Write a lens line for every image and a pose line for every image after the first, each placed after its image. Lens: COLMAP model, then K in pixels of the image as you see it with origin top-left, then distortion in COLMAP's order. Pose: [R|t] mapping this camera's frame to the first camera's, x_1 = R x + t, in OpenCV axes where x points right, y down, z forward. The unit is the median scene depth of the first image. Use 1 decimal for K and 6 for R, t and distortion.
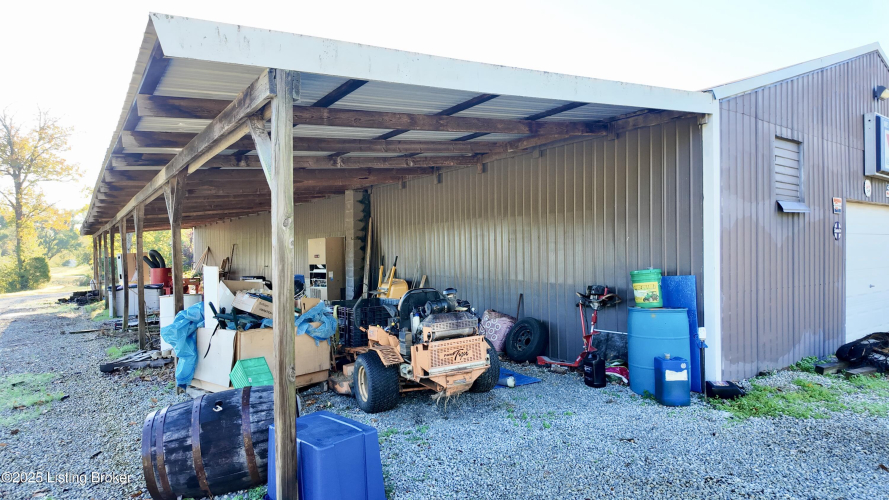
lens RADIAL K [[516.3, 0, 442.6], [0, 516.3, 244.1], [0, 0, 1]] dist [0.046956, -0.043821]
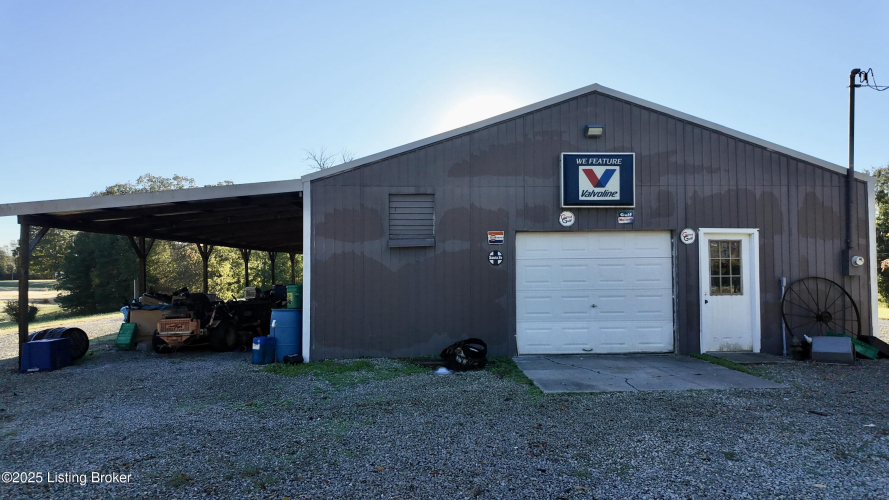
lens RADIAL K [[516.3, 0, 442.6], [0, 516.3, 244.1], [0, 0, 1]] dist [0.046956, -0.043821]
pose [[0.846902, -0.023242, -0.531241, 1.732928], [0.001196, 0.999125, -0.041805, -0.014095], [0.531748, 0.034770, 0.846189, -0.130970]]
